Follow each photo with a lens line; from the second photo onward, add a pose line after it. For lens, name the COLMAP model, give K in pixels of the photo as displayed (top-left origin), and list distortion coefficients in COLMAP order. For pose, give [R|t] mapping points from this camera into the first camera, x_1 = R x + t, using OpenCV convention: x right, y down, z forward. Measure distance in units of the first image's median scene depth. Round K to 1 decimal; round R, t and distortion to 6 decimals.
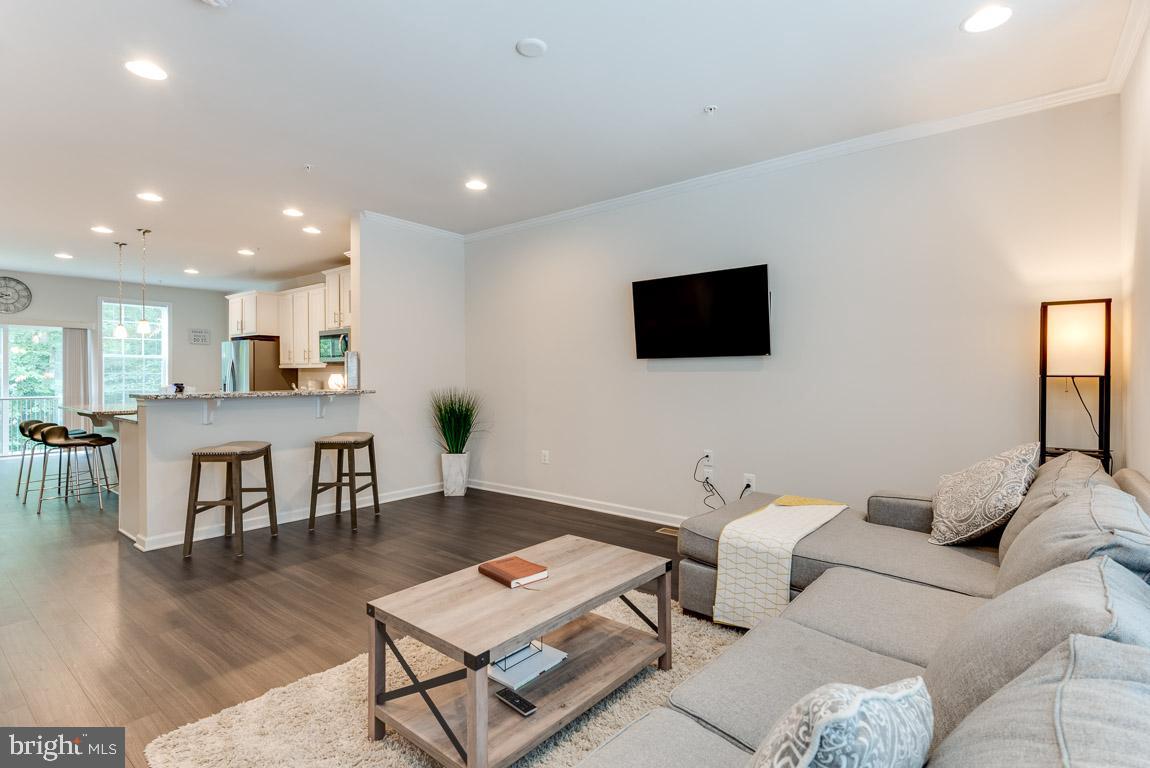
lens RADIAL K [[571.8, 0, 585.4], [0, 571.8, 380.6], [0, 0, 1]] dist [0.014246, -0.010175]
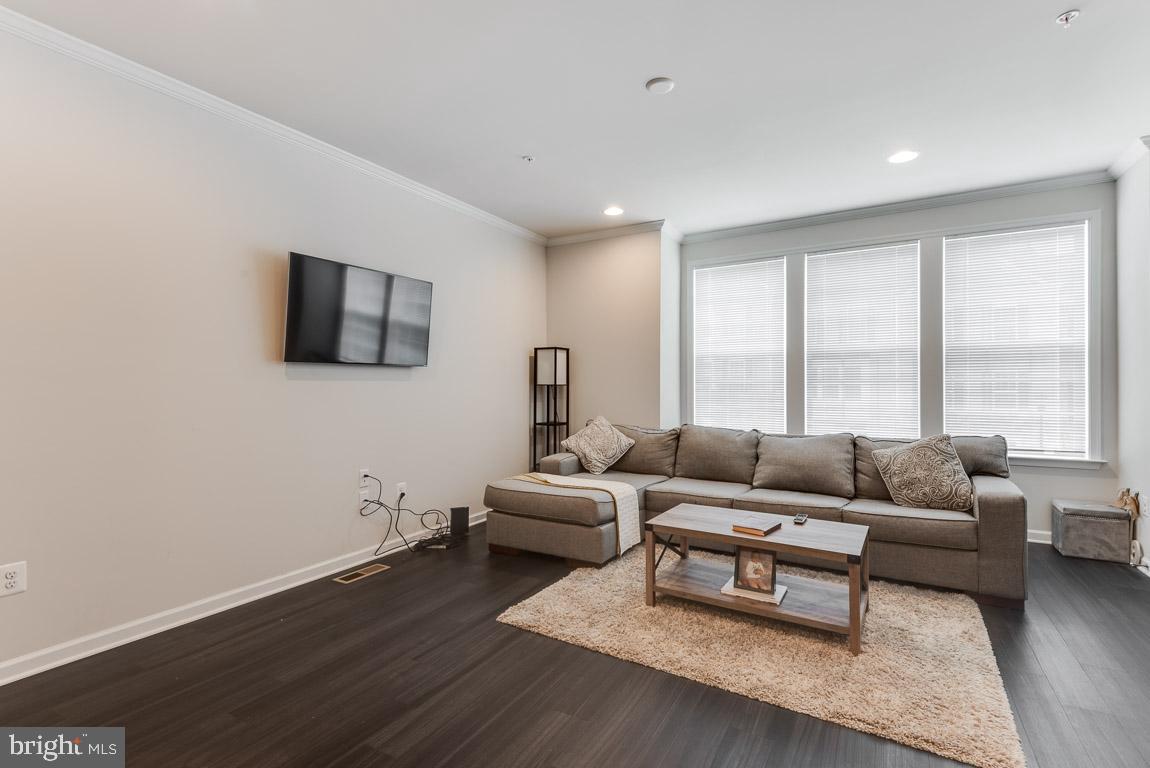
lens RADIAL K [[537.3, 0, 572.1], [0, 537.3, 384.9], [0, 0, 1]] dist [0.021874, -0.002233]
pose [[-0.141646, 0.003208, 0.989912, -0.372012], [0.013106, 0.999913, -0.001365, -0.002784], [-0.989831, 0.012781, -0.141676, 0.446977]]
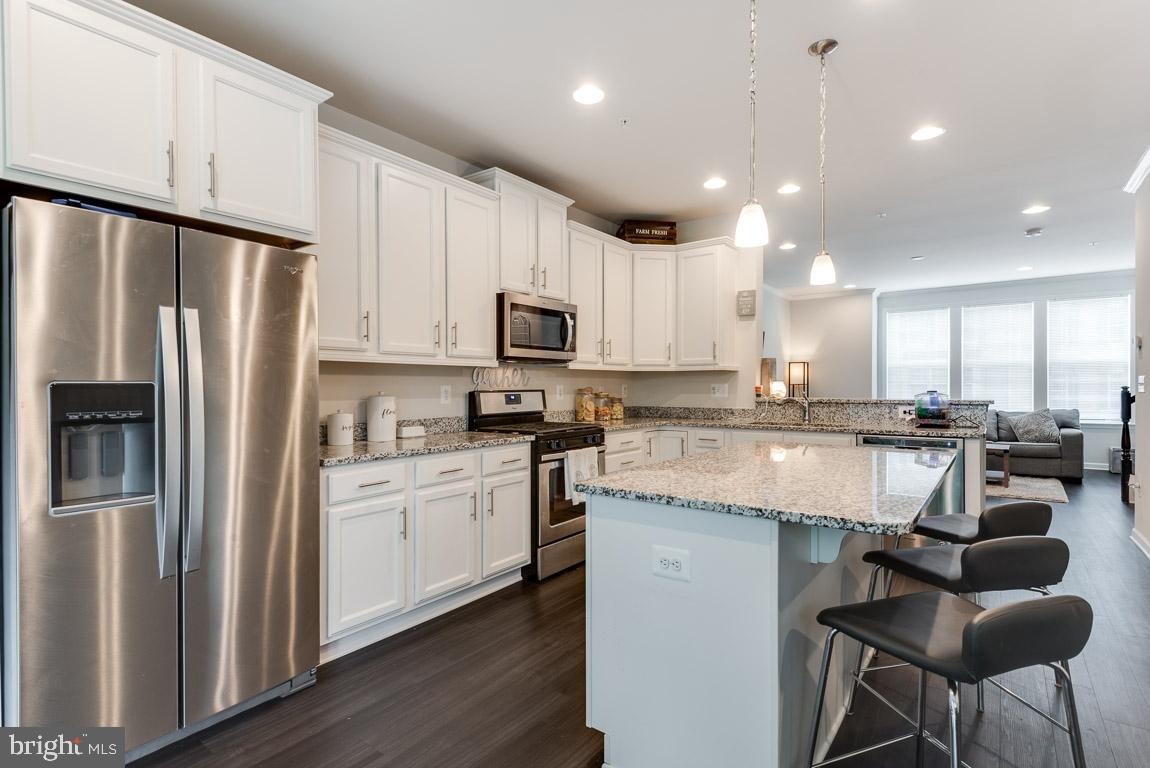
lens RADIAL K [[571.8, 0, 574.4], [0, 571.8, 387.1], [0, 0, 1]] dist [0.014246, -0.010175]
pose [[-0.039772, -0.002687, 0.999205, -0.870897], [0.012173, 0.999921, 0.003173, -0.006515], [-0.999135, 0.012290, -0.039736, 0.880442]]
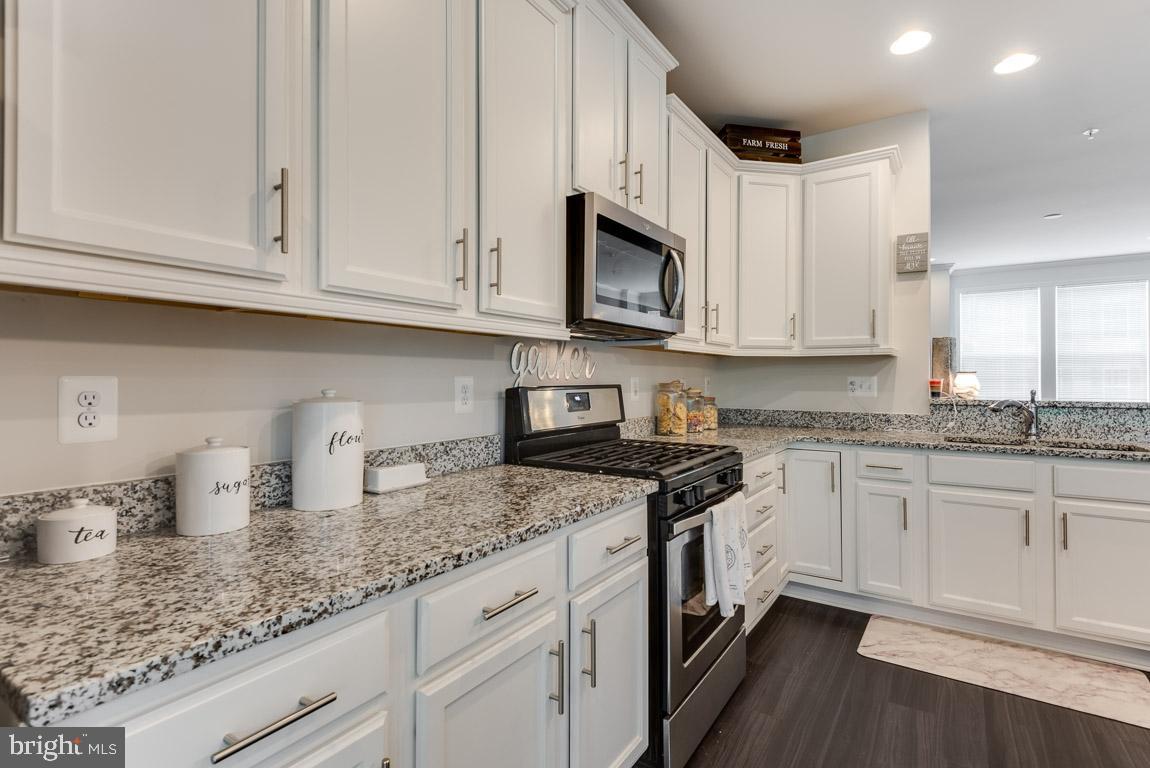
lens RADIAL K [[571.8, 0, 584.0], [0, 571.8, 376.0], [0, 0, 1]] dist [0.014246, -0.010175]
pose [[-0.099418, 0.003568, 0.995039, -0.646675], [0.007171, 0.999970, -0.002869, -0.006726], [-0.995020, 0.006851, -0.099441, 0.939603]]
